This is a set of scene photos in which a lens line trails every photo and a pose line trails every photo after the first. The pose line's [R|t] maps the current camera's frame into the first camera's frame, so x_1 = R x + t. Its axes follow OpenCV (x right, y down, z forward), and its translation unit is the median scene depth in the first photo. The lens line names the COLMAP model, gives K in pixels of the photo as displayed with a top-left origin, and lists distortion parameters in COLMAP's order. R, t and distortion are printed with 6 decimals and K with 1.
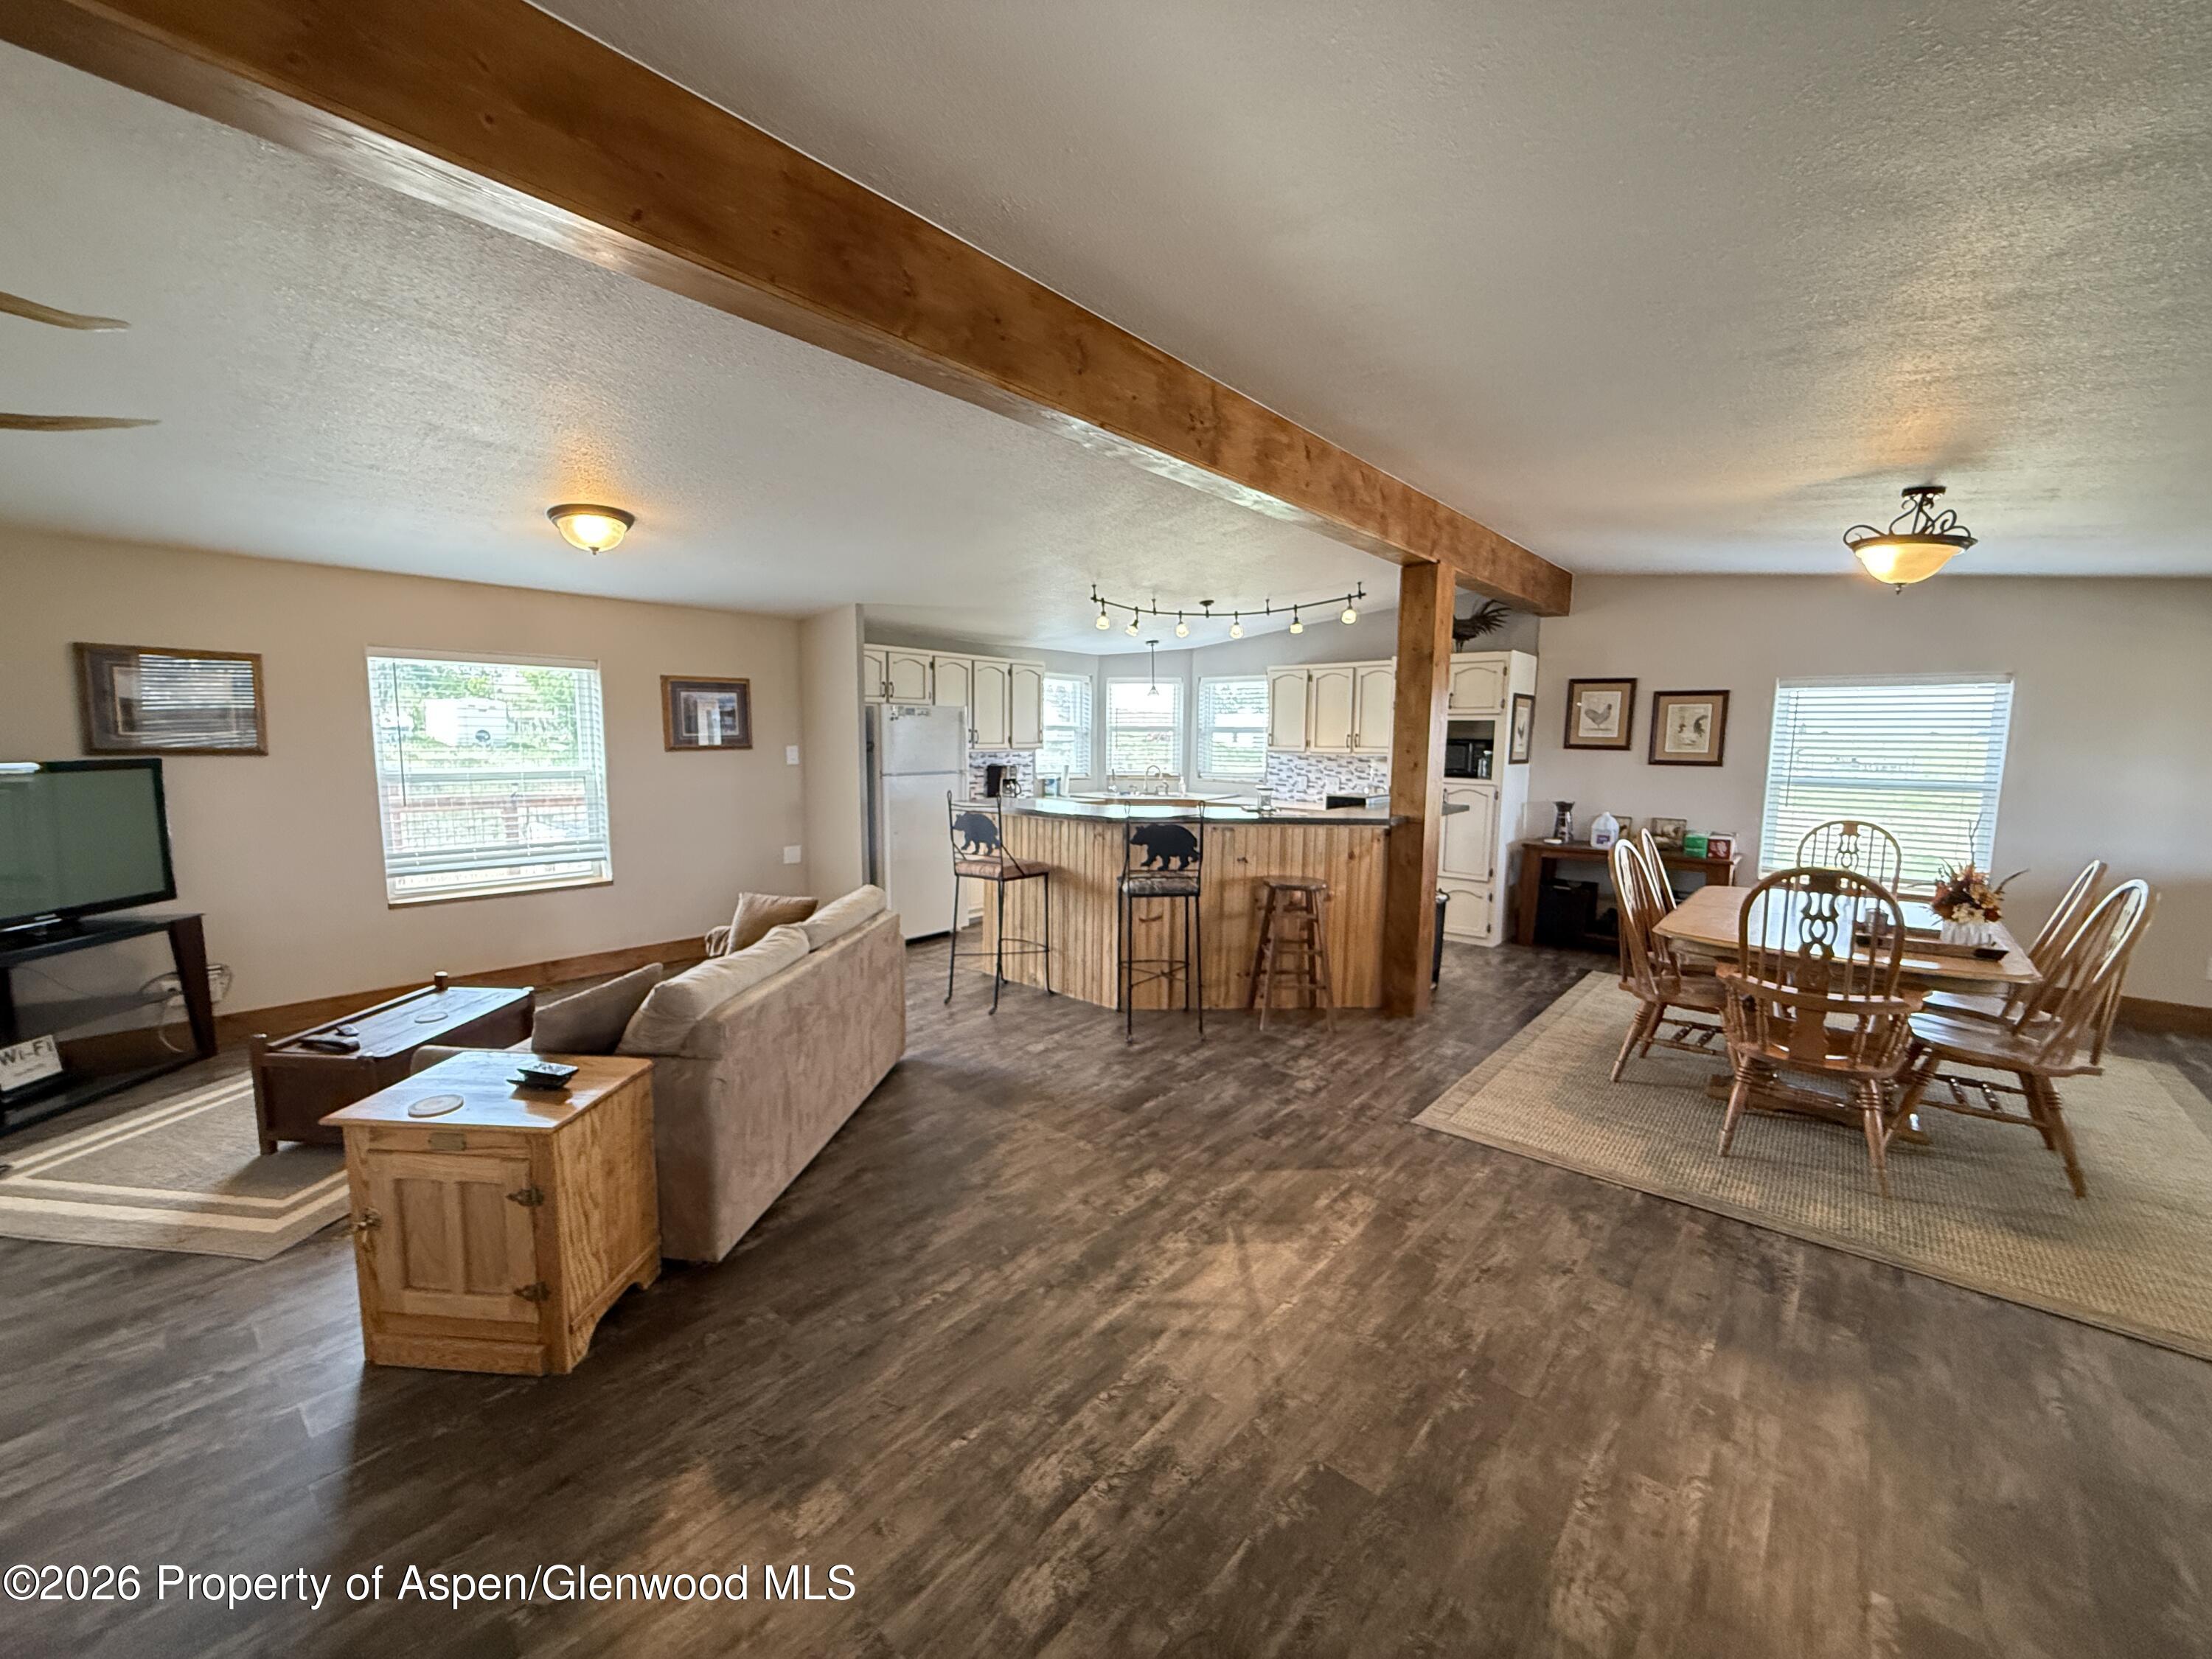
lens RADIAL K [[877.9, 0, 1102.6], [0, 877.9, 838.5], [0, 0, 1]] dist [0.001092, 0.000203]
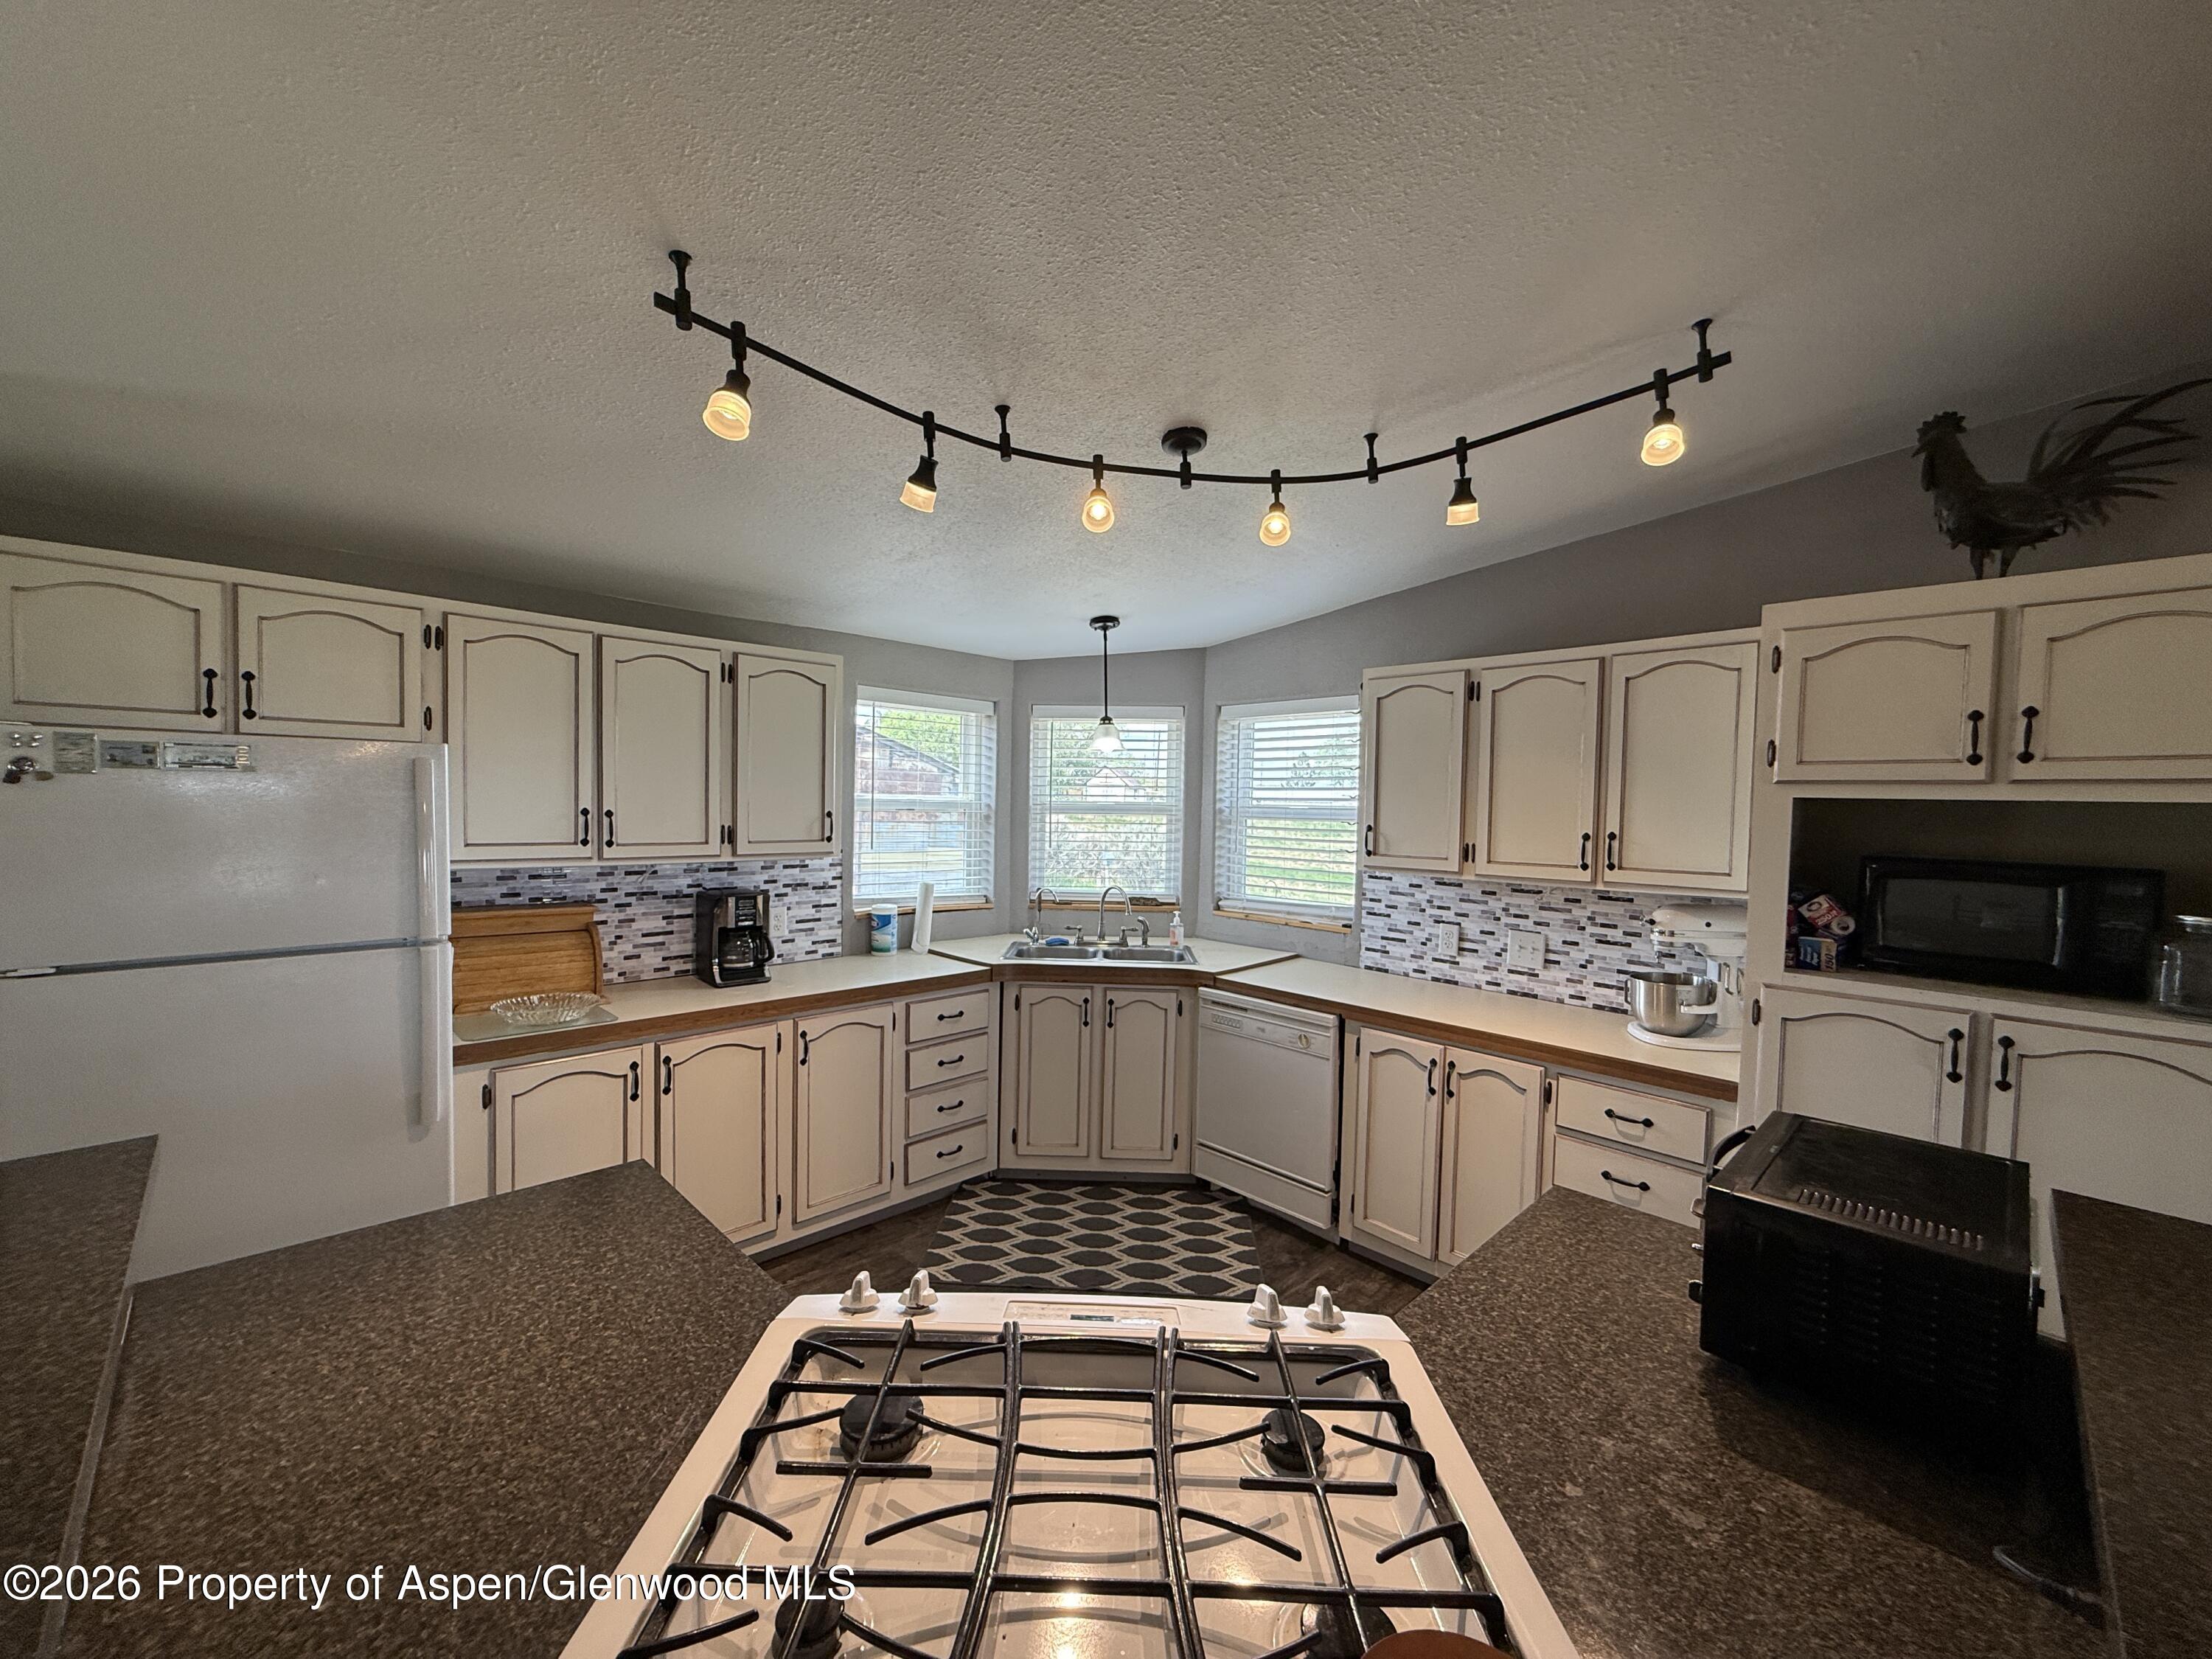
lens RADIAL K [[877.9, 0, 1102.6], [0, 877.9, 838.5], [0, 0, 1]] dist [0.001092, 0.000203]
pose [[0.996108, 0.014310, -0.086972, 0.148835], [-0.021231, 0.996633, -0.079191, -0.115671], [0.085546, 0.080729, 0.993058, 0.852410]]
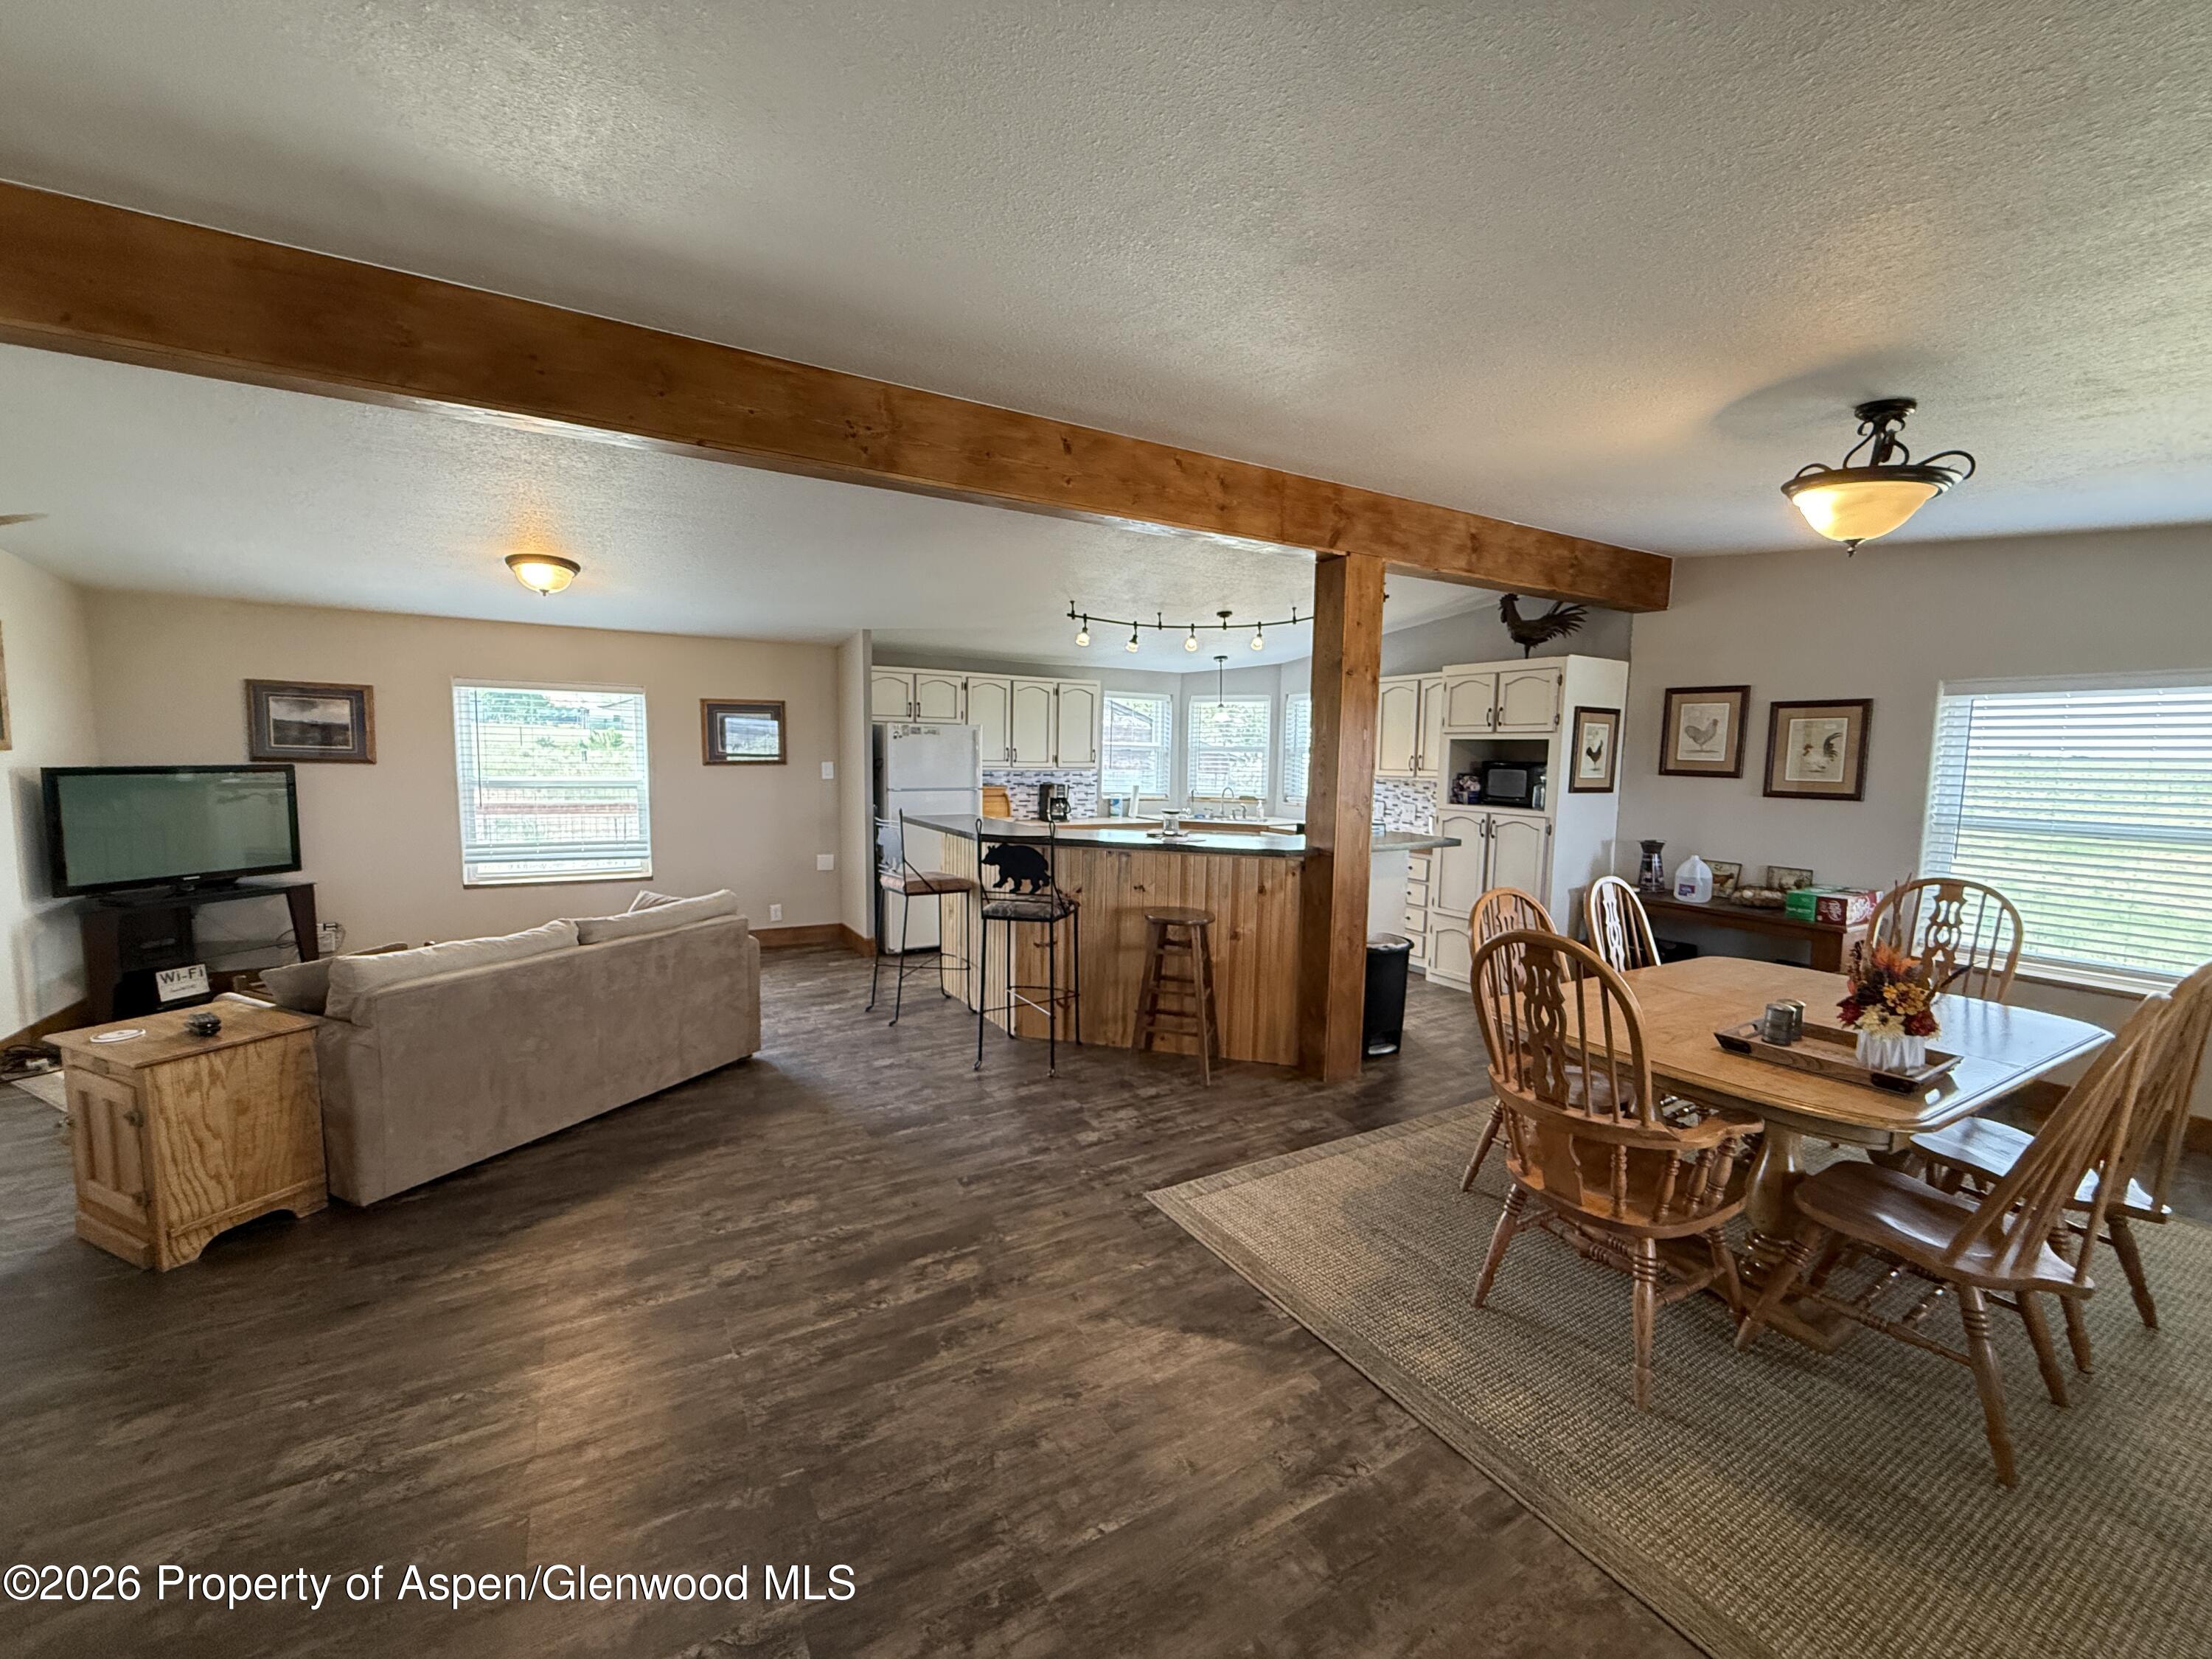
lens RADIAL K [[877.9, 0, 1102.6], [0, 877.9, 838.5], [0, 0, 1]] dist [0.001092, 0.000203]
pose [[0.945535, 0.037479, -0.323355, 0.384843], [-0.045757, 0.998790, -0.018033, -0.008387], [0.322287, 0.031847, 0.946106, 0.100147]]
